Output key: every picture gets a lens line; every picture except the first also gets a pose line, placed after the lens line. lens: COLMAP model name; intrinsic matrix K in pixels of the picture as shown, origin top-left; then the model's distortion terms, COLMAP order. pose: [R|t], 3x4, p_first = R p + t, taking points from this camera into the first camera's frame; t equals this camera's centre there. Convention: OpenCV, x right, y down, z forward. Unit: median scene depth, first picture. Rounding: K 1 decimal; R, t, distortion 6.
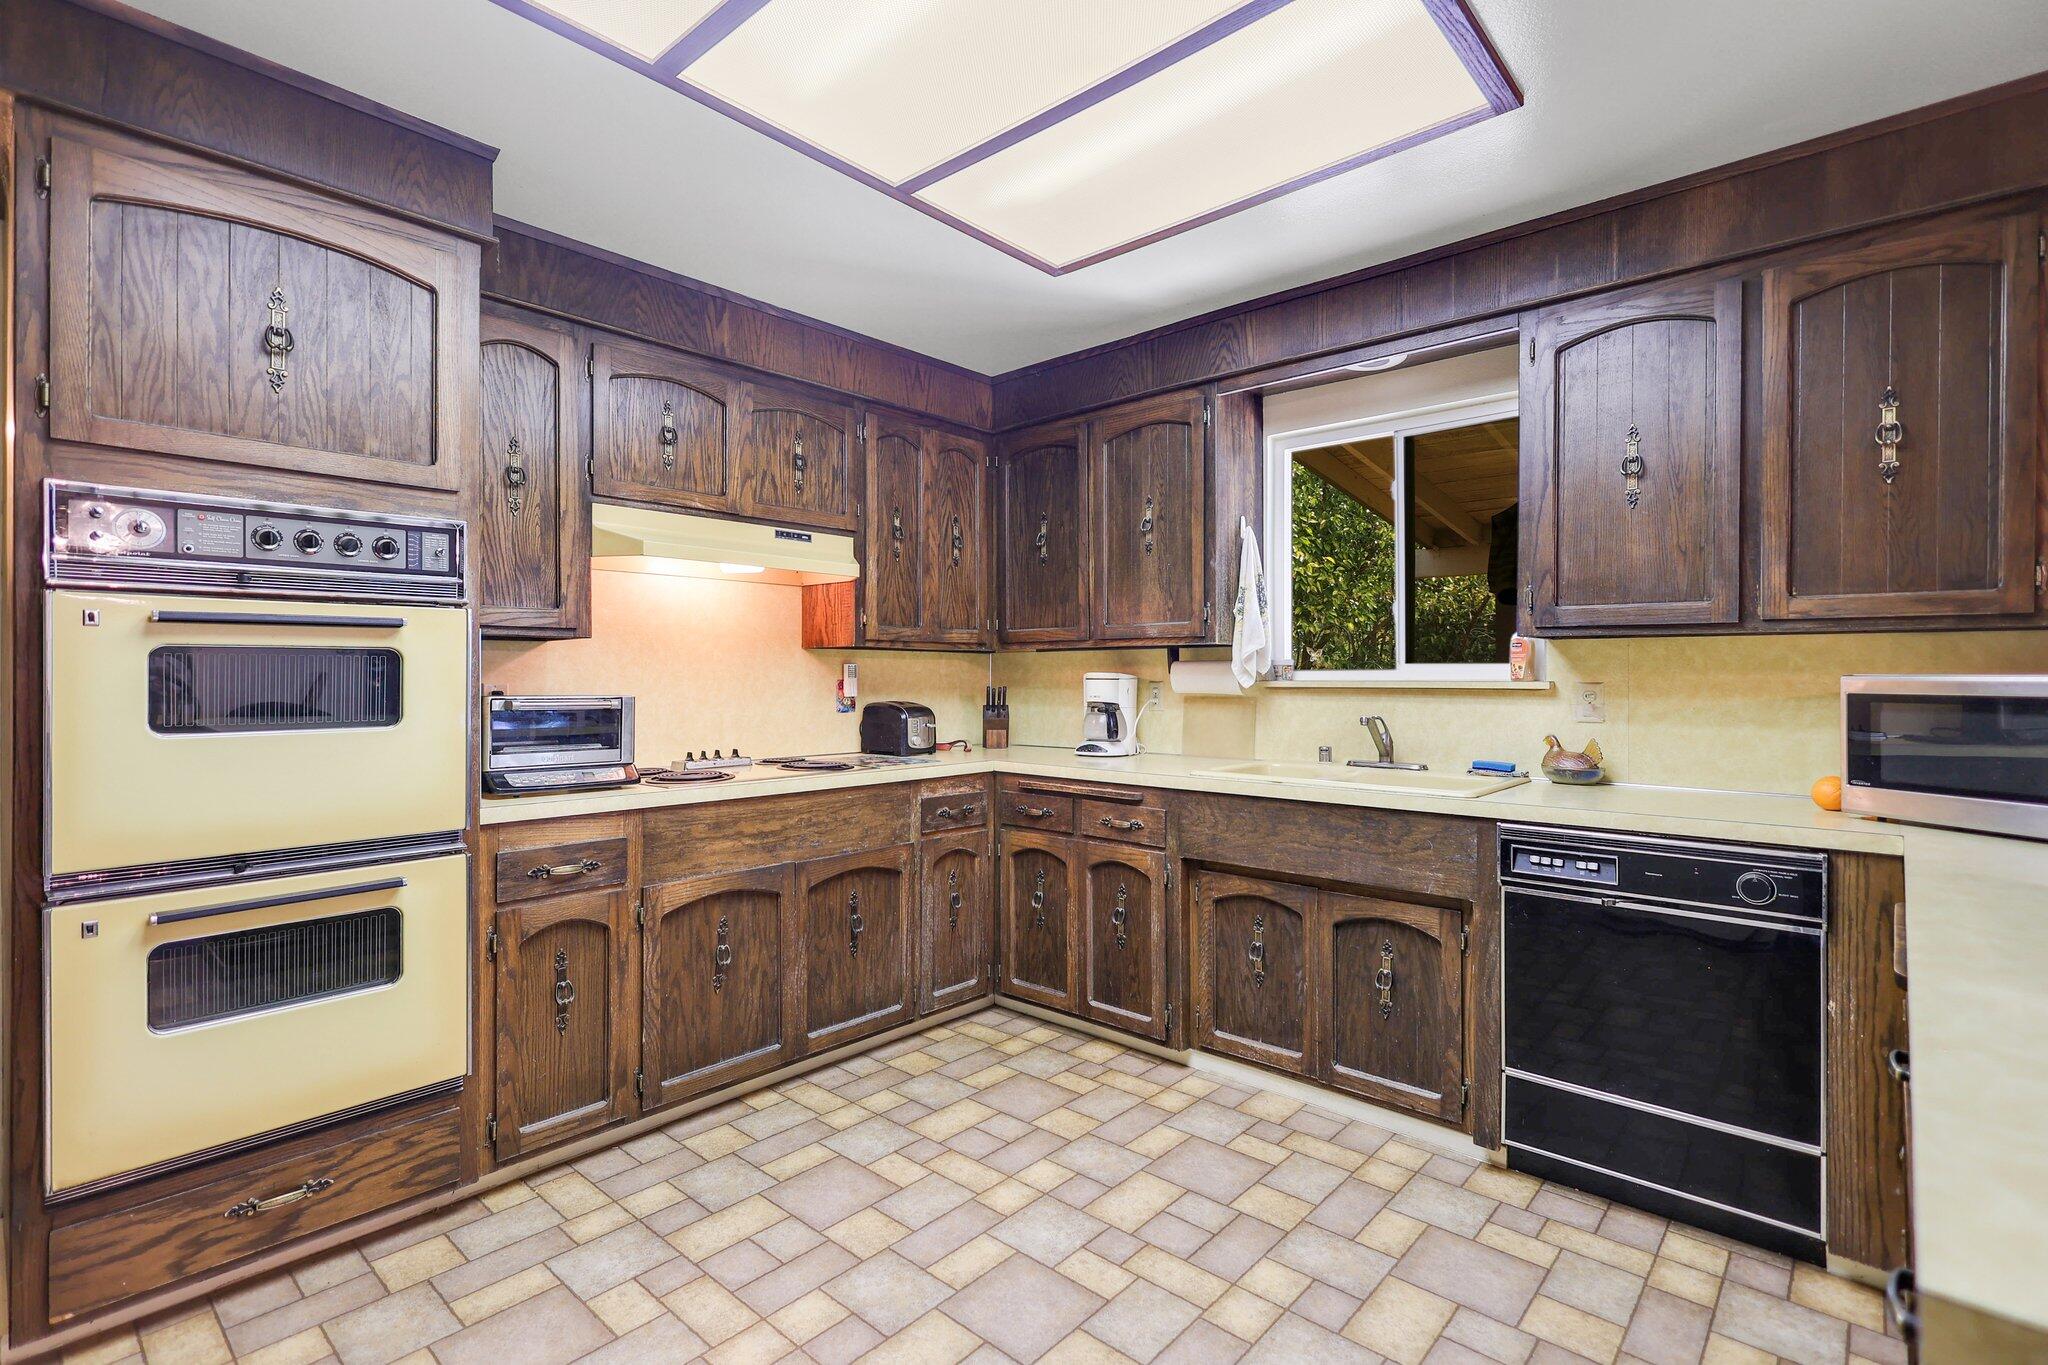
lens RADIAL K [[956.9, 0, 1024.0], [0, 956.9, 682.5], [0, 0, 1]] dist [-0.001428, -0.000673]
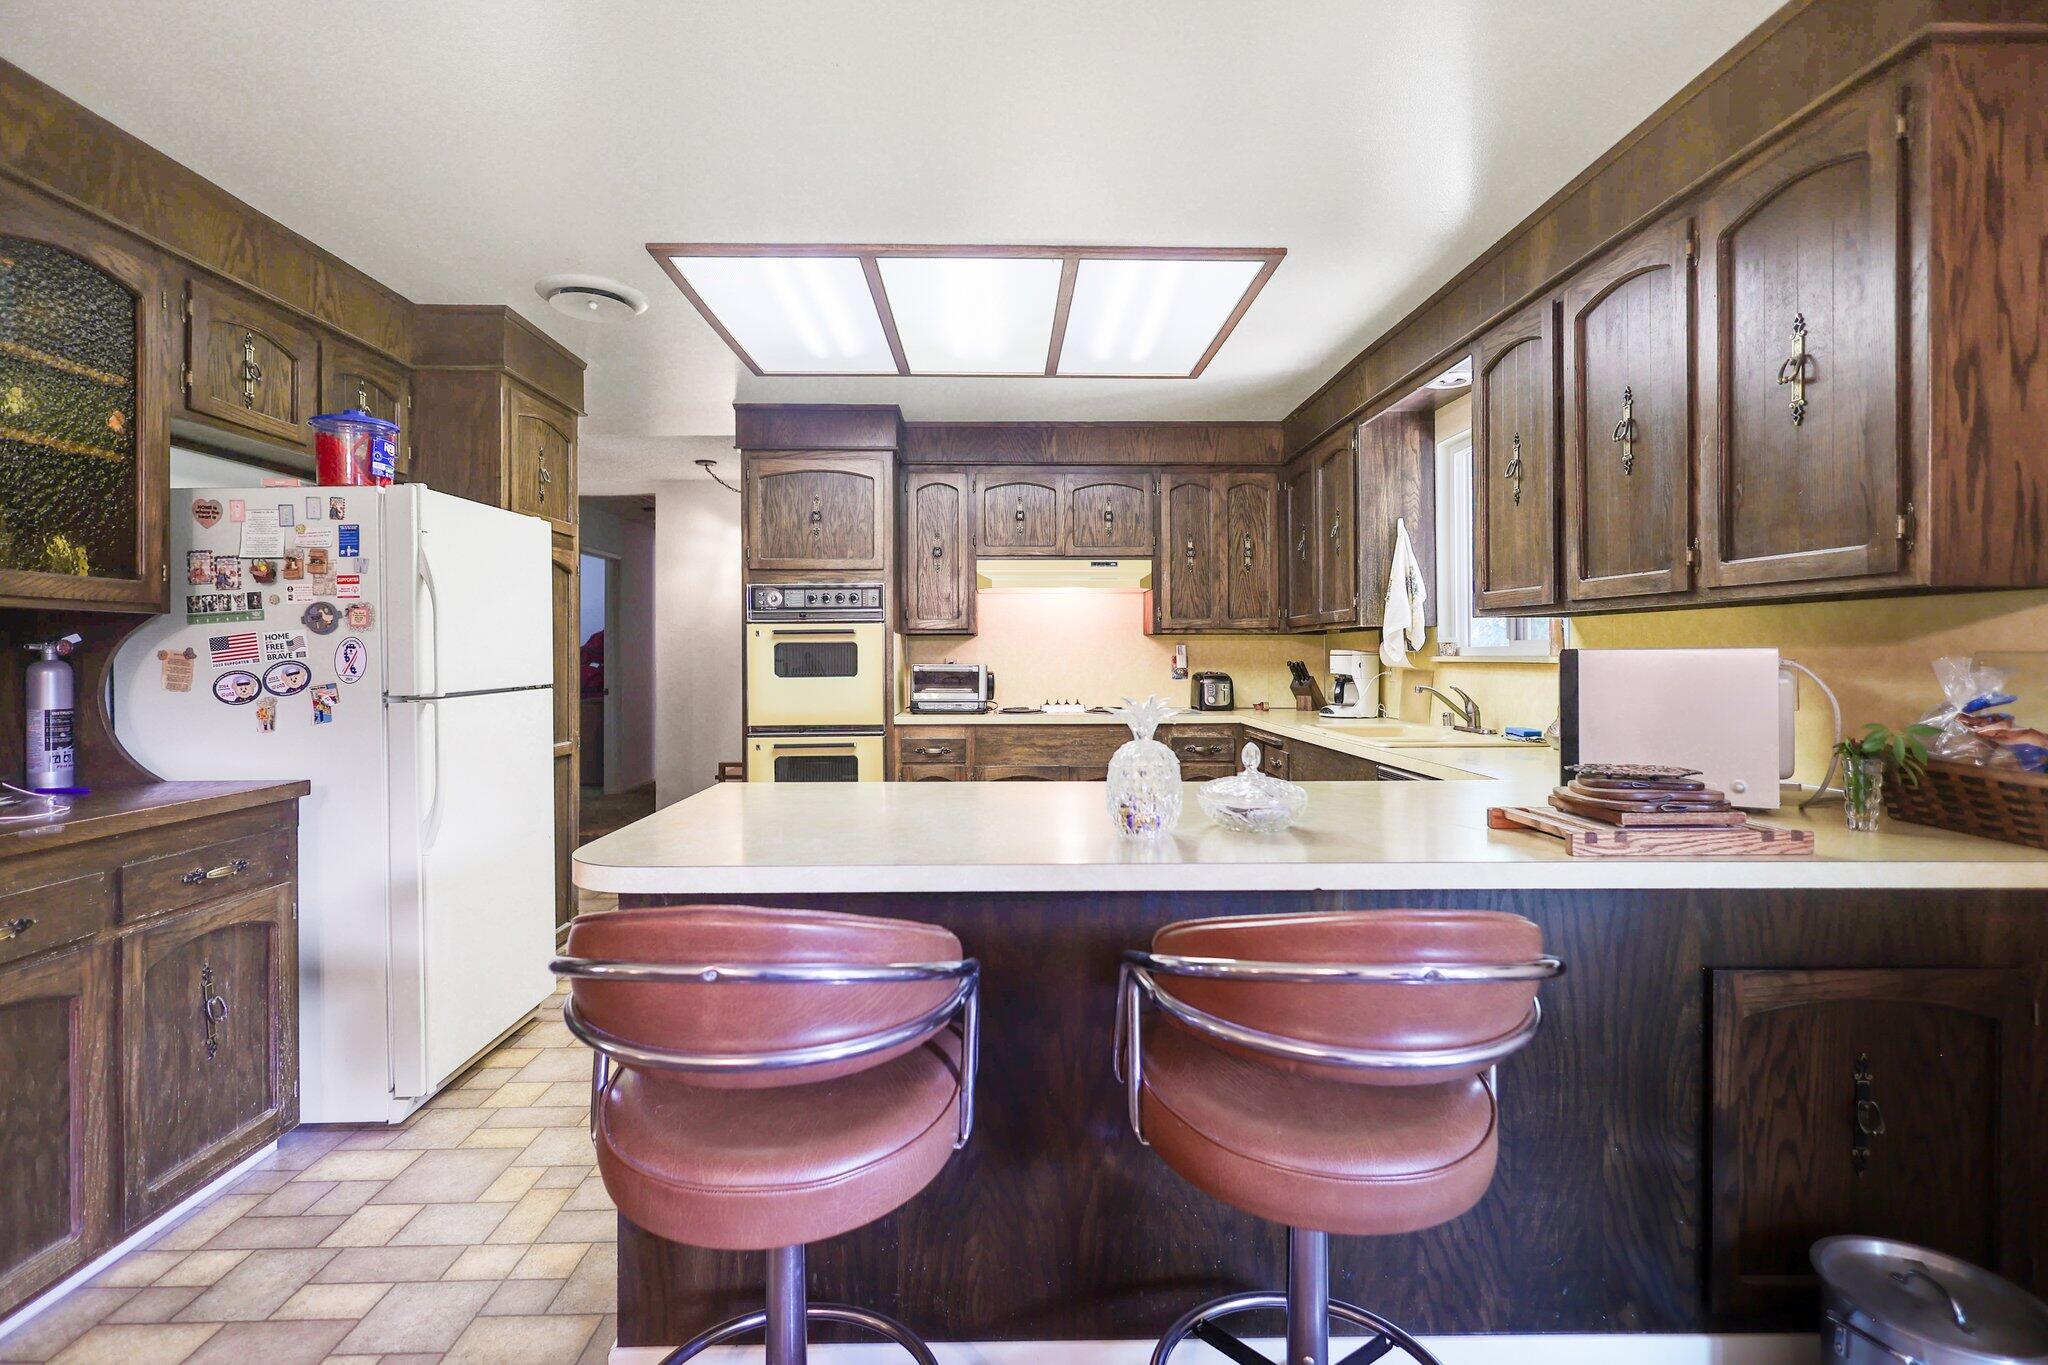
lens RADIAL K [[956.9, 0, 1024.0], [0, 956.9, 682.5], [0, 0, 1]] dist [-0.001428, -0.000673]
pose [[0.681687, 0.019214, -0.731391, 0.907951], [-0.001818, 0.999697, 0.024568, 0.002460], [0.731641, -0.015418, 0.681516, -0.183874]]
